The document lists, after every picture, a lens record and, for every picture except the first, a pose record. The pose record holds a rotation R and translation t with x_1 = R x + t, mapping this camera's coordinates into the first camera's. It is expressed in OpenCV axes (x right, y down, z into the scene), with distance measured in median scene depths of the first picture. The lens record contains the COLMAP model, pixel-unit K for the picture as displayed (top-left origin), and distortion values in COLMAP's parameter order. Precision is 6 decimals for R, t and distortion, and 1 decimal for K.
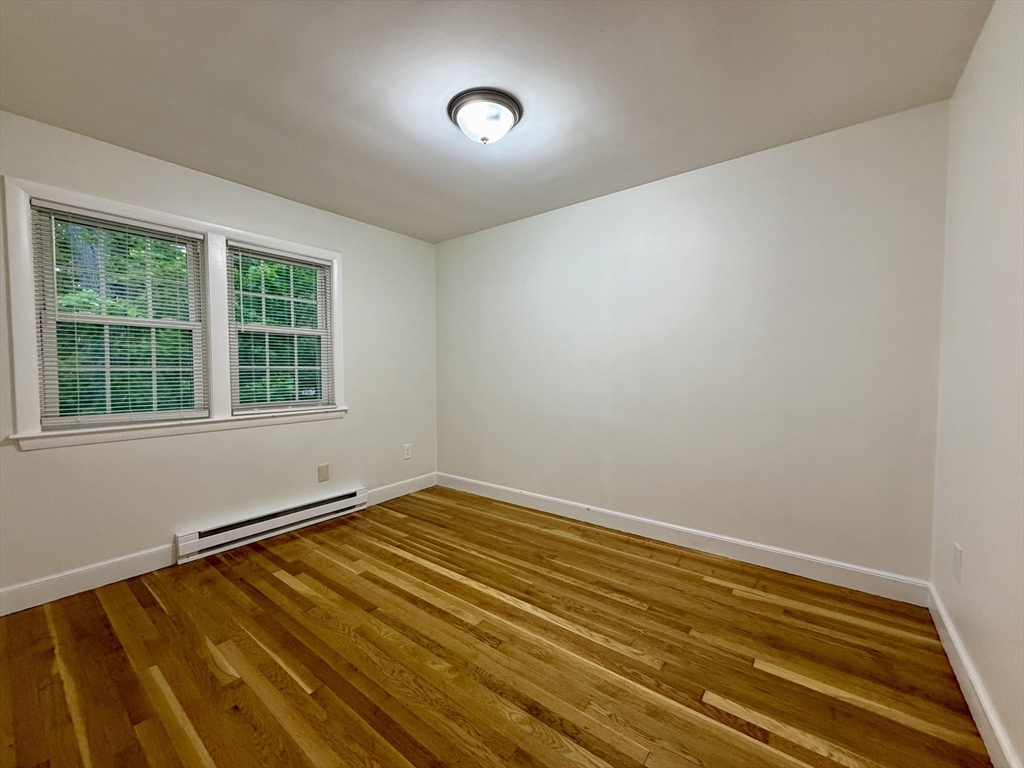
lens RADIAL K [[410.1, 0, 510.8], [0, 410.1, 383.9], [0, 0, 1]] dist [0.000712, 0.000401]
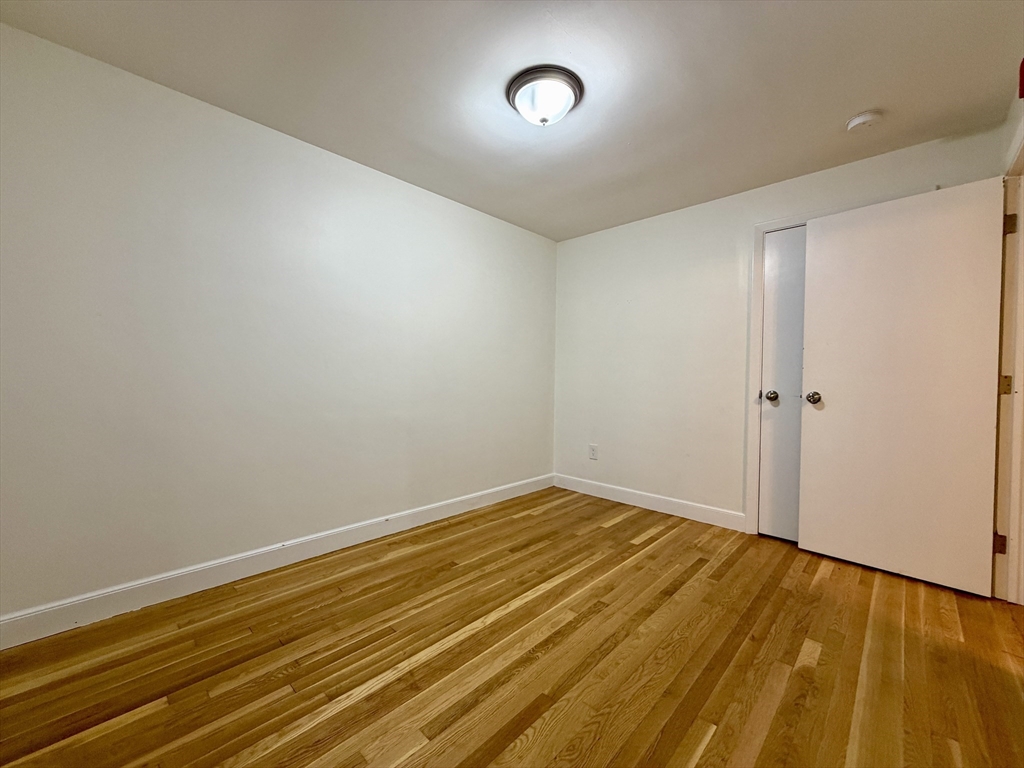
lens RADIAL K [[410.1, 0, 510.8], [0, 410.1, 383.9], [0, 0, 1]] dist [0.000712, 0.000401]
pose [[0.104031, -0.012438, 0.994496, -0.897560], [0.021900, 0.999708, 0.010212, 0.009719], [-0.994333, 0.020717, 0.104273, 0.858072]]
